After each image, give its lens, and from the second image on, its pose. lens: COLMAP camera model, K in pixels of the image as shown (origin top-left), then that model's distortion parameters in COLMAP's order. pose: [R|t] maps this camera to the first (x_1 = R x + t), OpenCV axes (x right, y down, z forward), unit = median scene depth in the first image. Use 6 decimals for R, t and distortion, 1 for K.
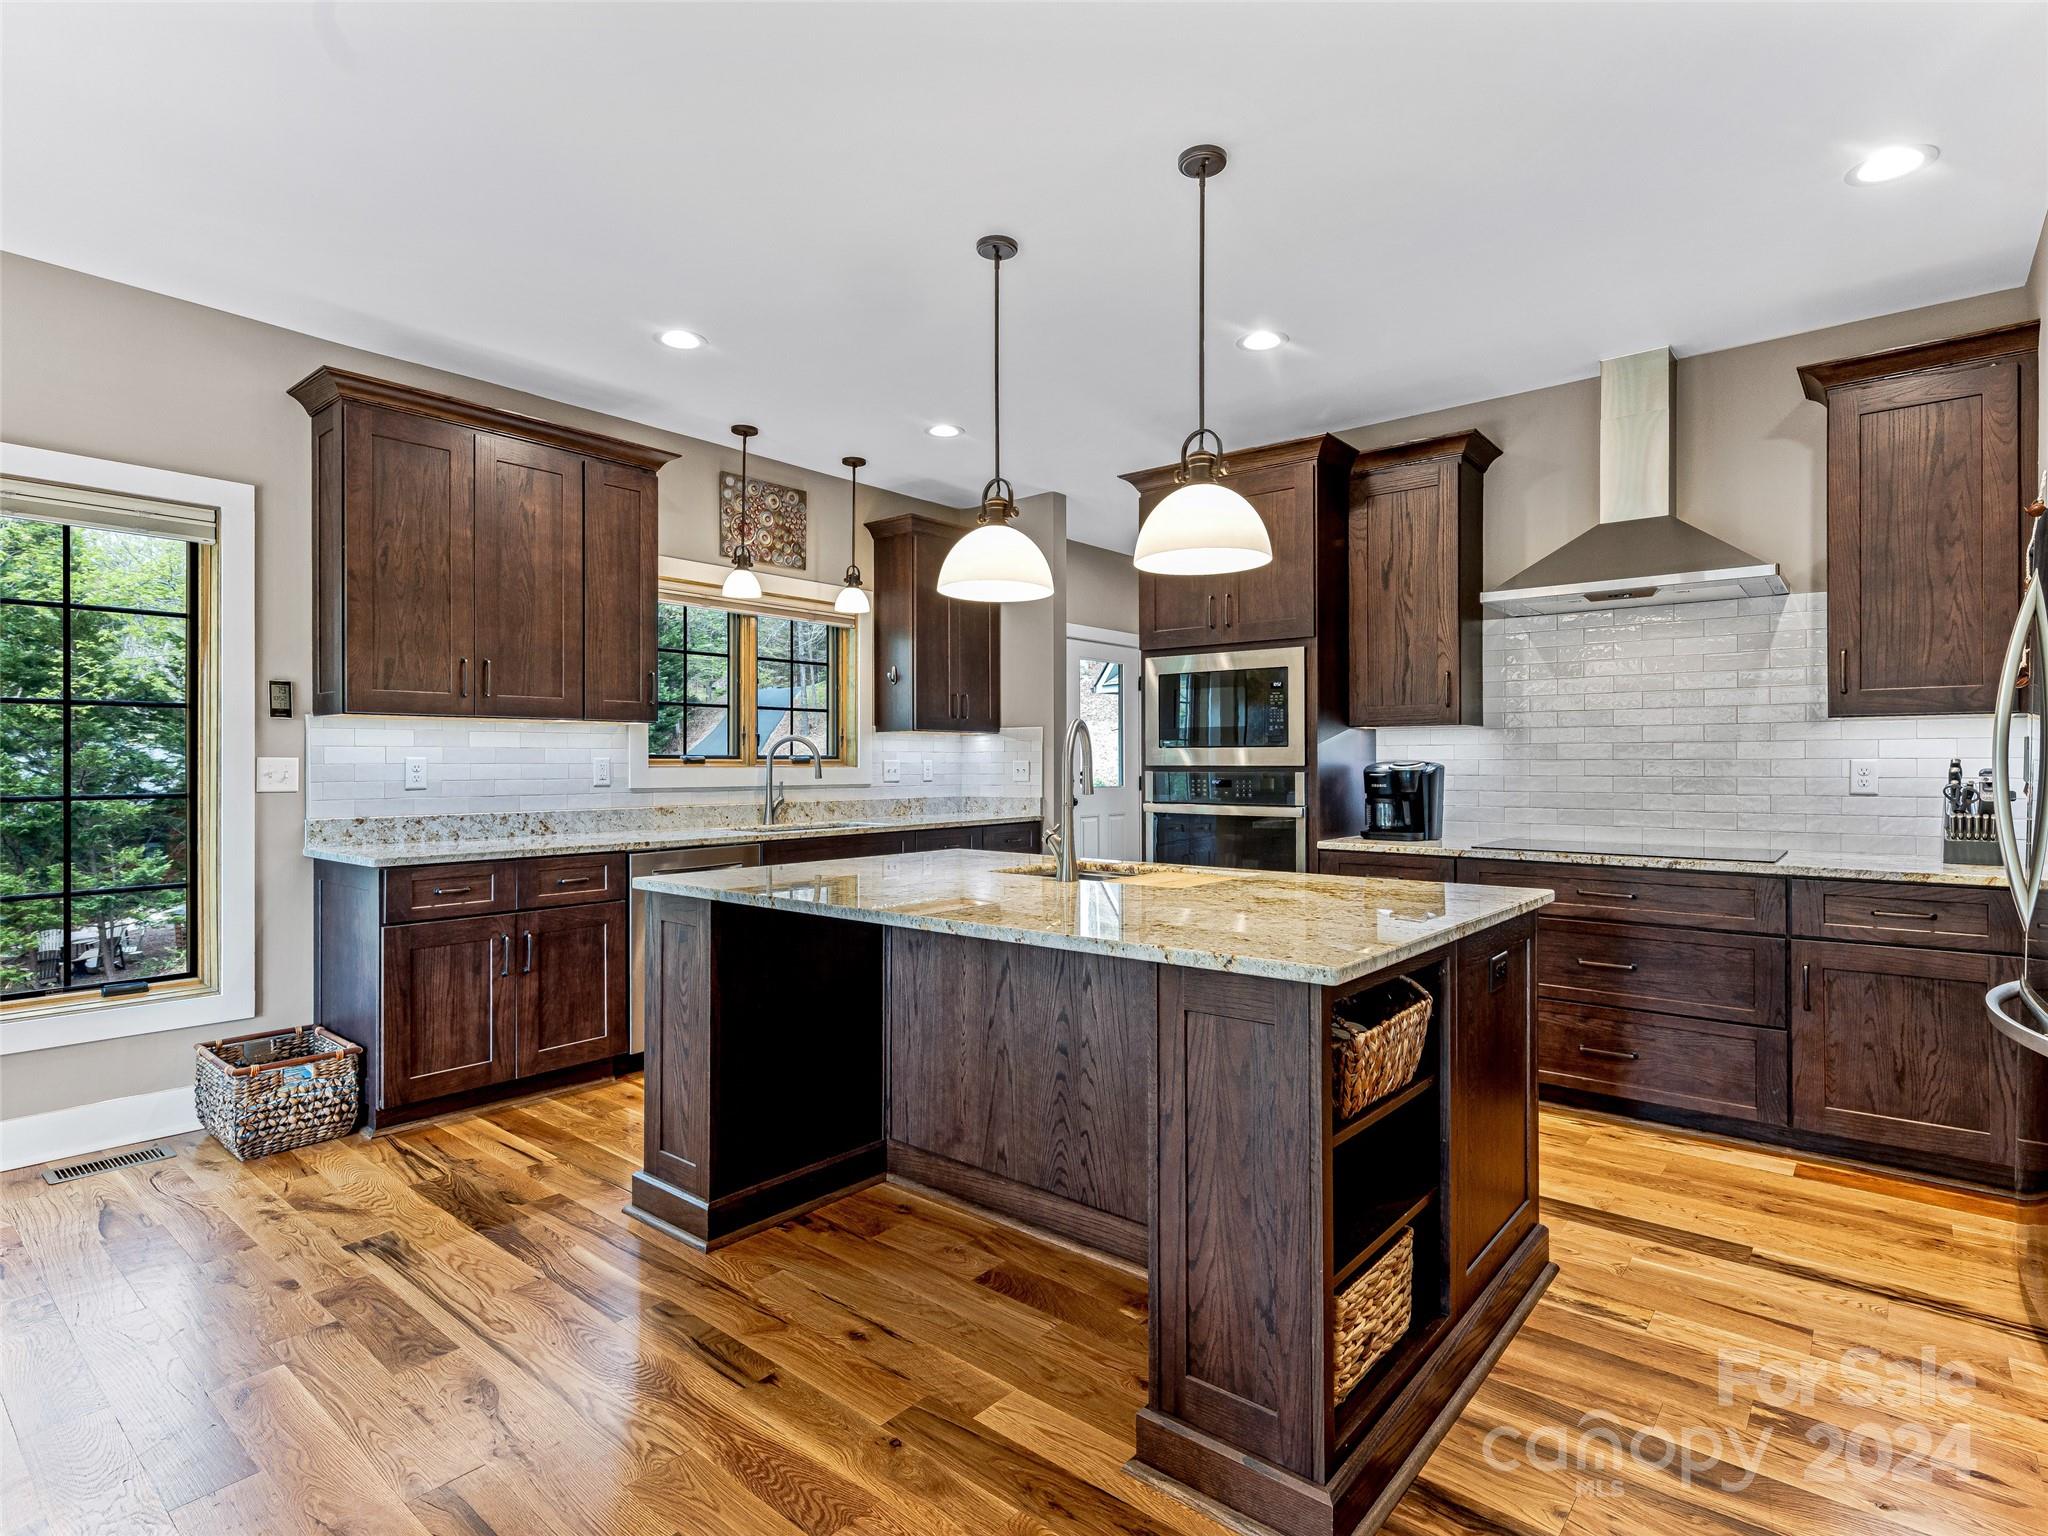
lens RADIAL K [[1011.9, 0, 1036.6], [0, 1011.9, 770.0], [0, 0, 1]] dist [-0.003552, -0.003021]
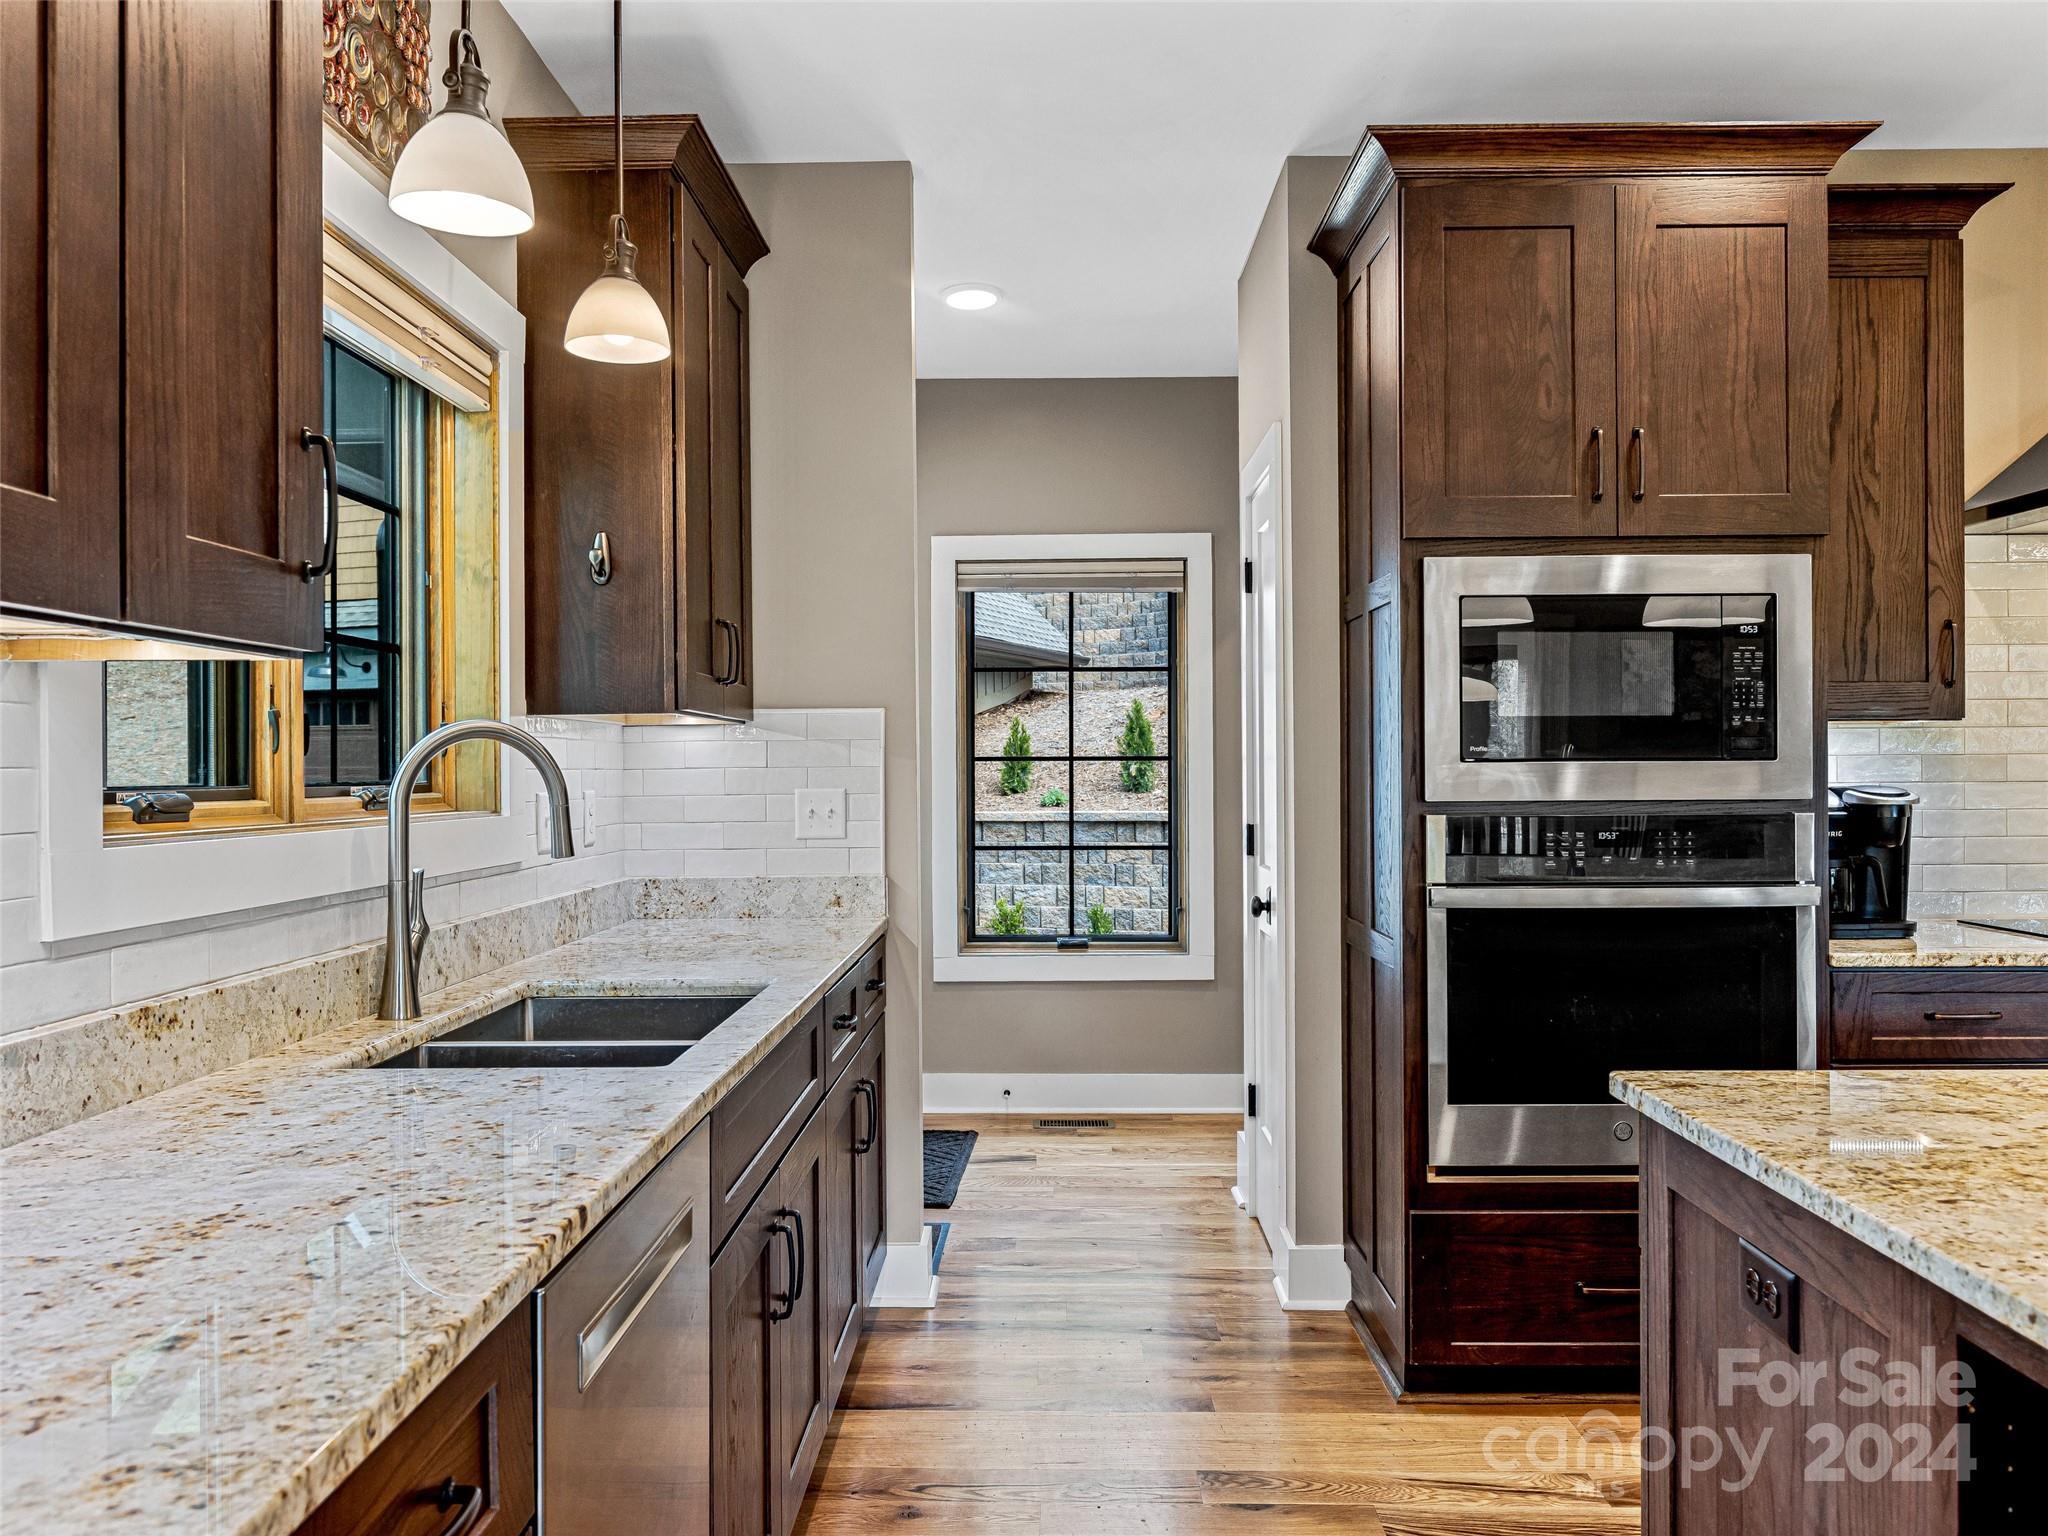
lens RADIAL K [[1522.8, 0, 1021.5], [0, 1522.8, 771.4], [0, 0, 1]] dist [0.000721, 0.002237]
pose [[0.787261, -0.005008, 0.616599, -0.505212], [0.010112, 0.999937, -0.004789, -0.018498], [-0.616537, 0.010005, 0.787263, 0.683397]]
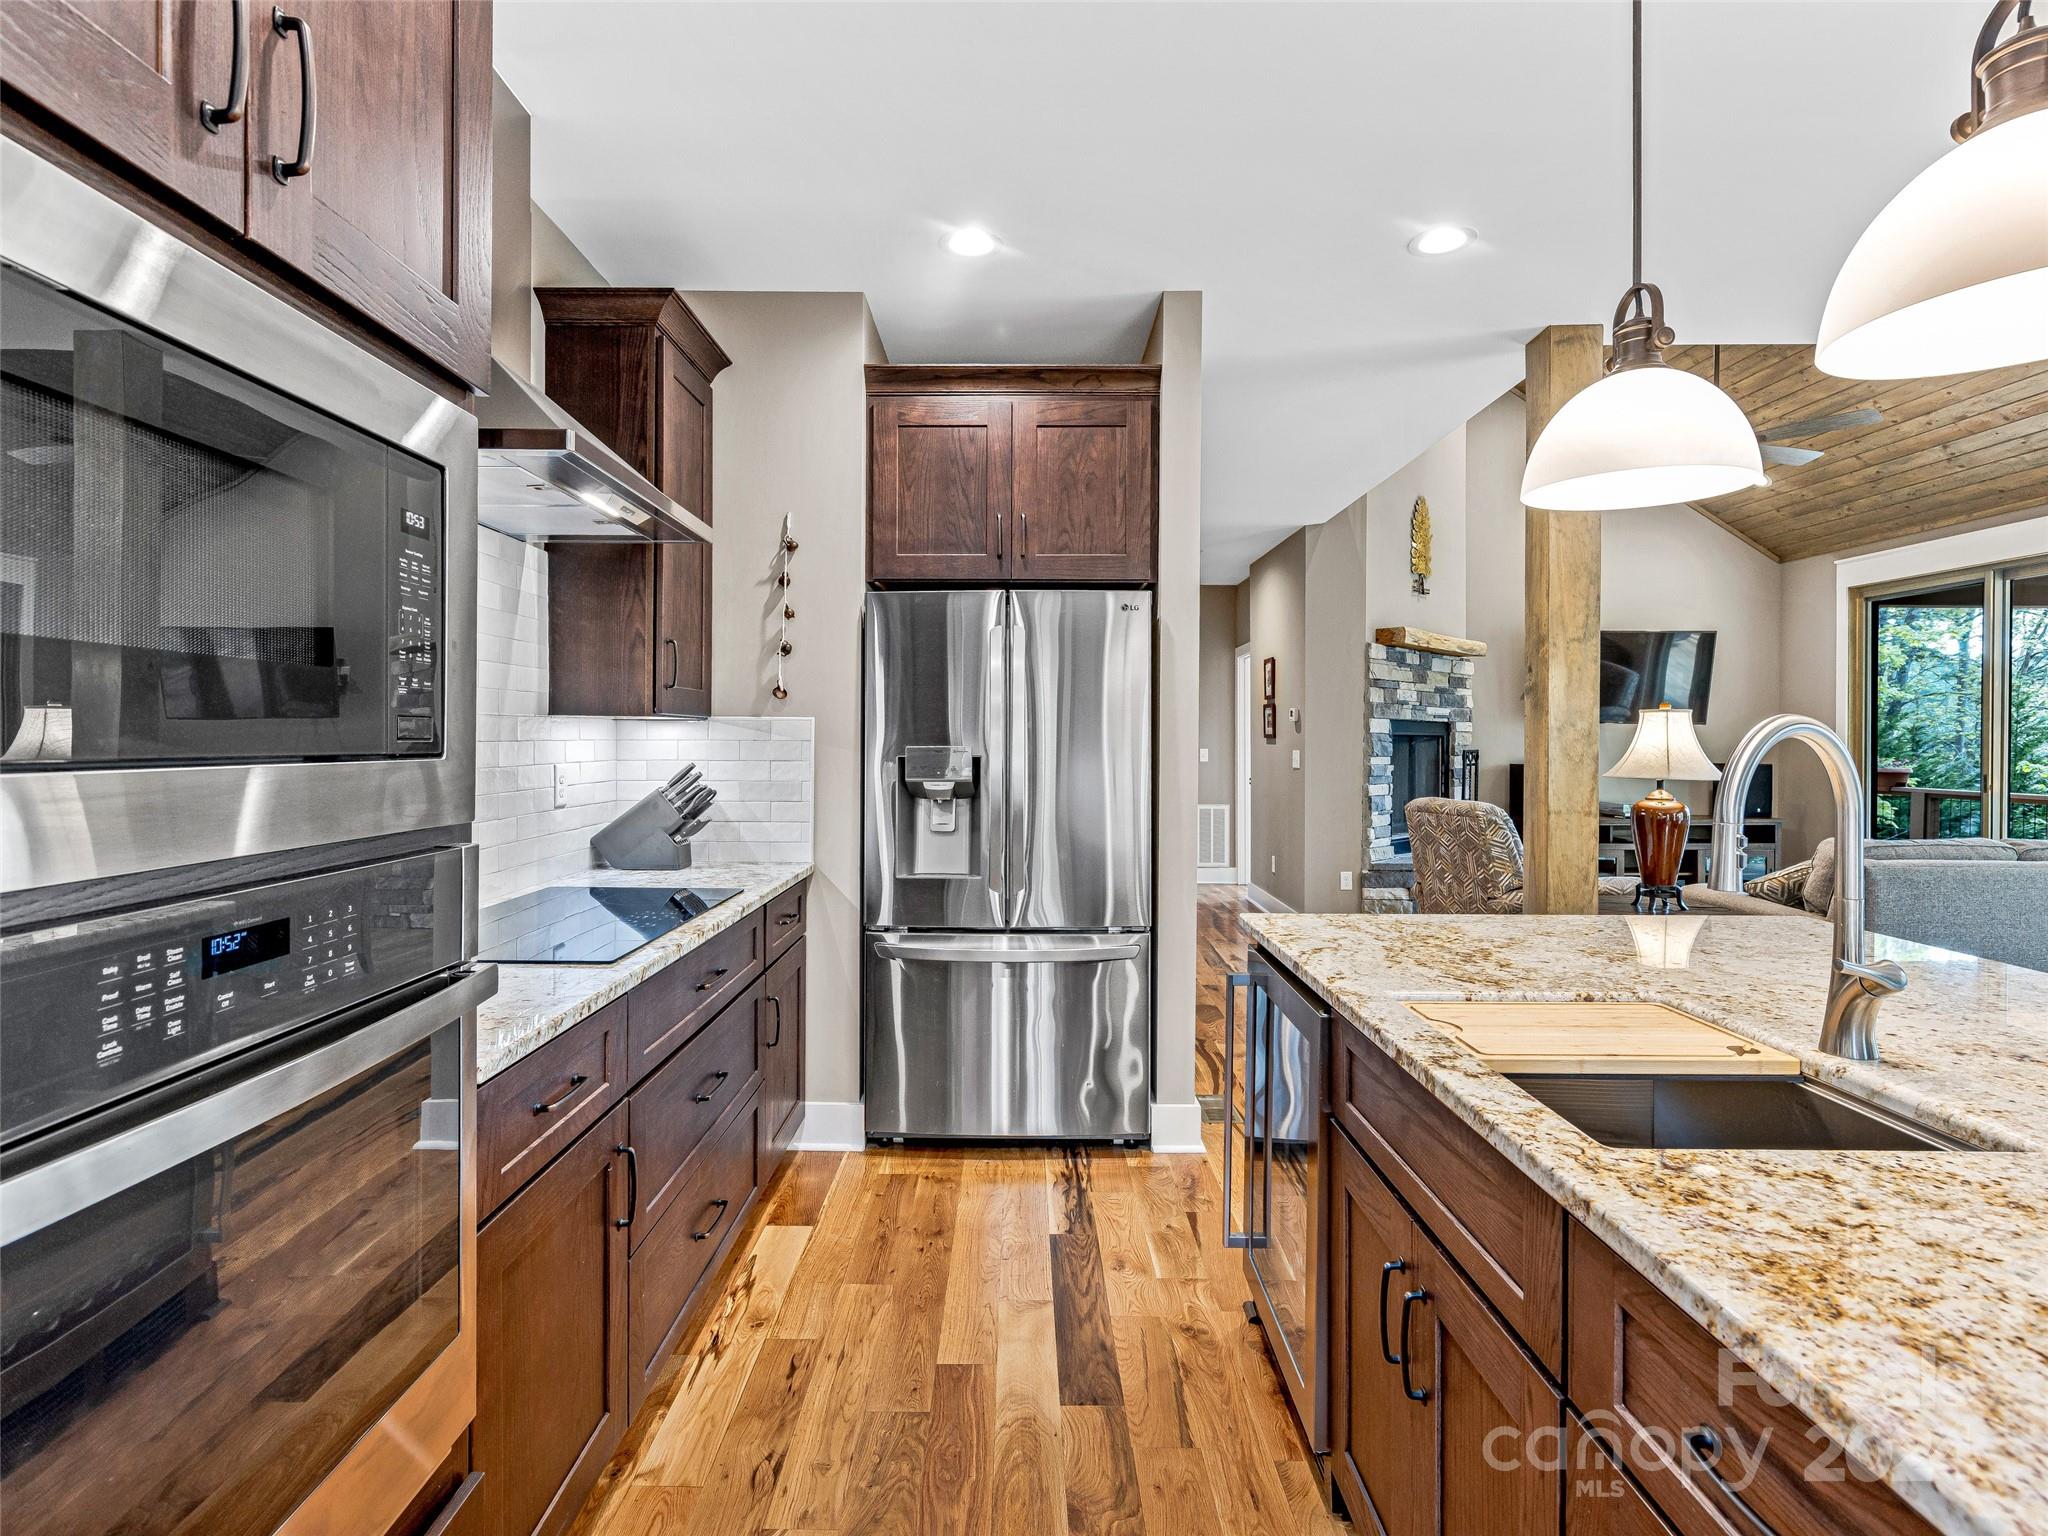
lens RADIAL K [[1011.9, 0, 1038.9], [0, 1011.9, 767.1], [0, 0, 1]] dist [-0.003552, -0.003021]
pose [[-0.623778, -0.017837, 0.781398, -0.068856], [0.000979, 0.999721, 0.023602, -0.028215], [-0.781601, 0.015487, -0.623586, 1.103401]]
